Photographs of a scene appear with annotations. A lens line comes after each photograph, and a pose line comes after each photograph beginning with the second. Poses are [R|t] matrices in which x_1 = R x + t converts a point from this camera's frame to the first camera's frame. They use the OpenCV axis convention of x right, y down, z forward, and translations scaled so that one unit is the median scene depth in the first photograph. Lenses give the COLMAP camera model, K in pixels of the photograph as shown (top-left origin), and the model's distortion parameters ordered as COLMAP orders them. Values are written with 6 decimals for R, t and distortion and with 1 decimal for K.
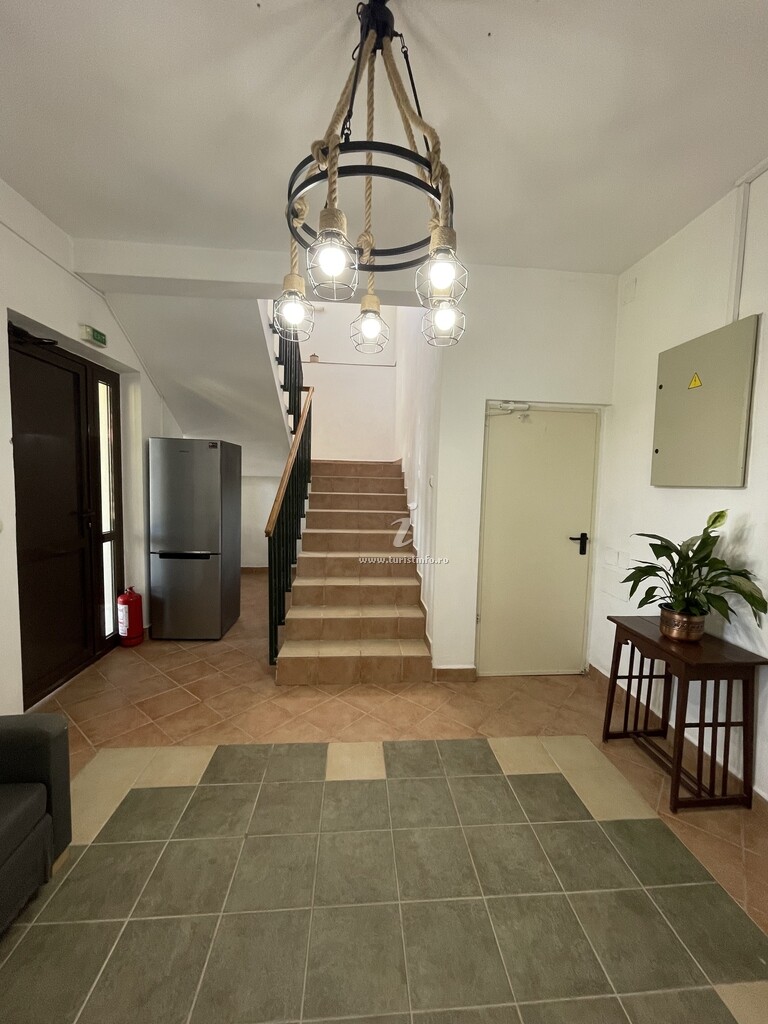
lens RADIAL K [[411.9, 0, 386.5], [0, 411.9, 511.4], [0, 0, 1]] dist [0.003994, 0.000962]
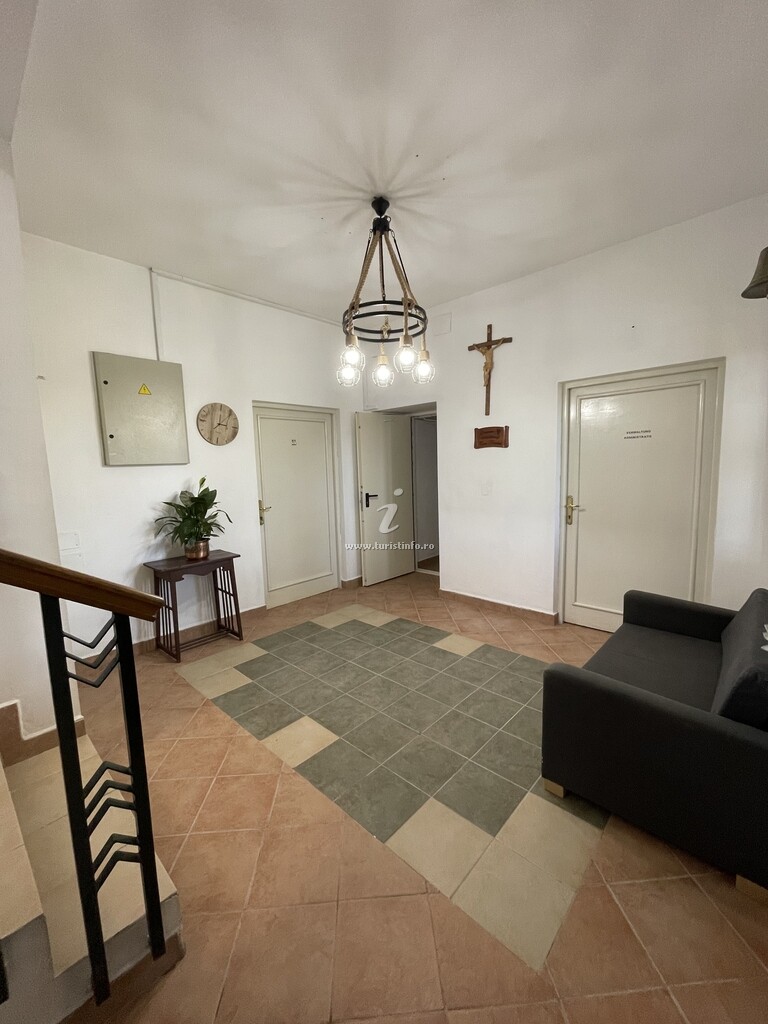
lens RADIAL K [[411.9, 0, 387.0], [0, 411.9, 513.6], [0, 0, 1]] dist [0.003994, 0.000962]
pose [[-0.671941, -0.091869, 0.734884, -0.927812], [0.065303, 0.981062, 0.182354, -0.109335], [-0.737720, 0.170522, -0.653217, 1.443928]]
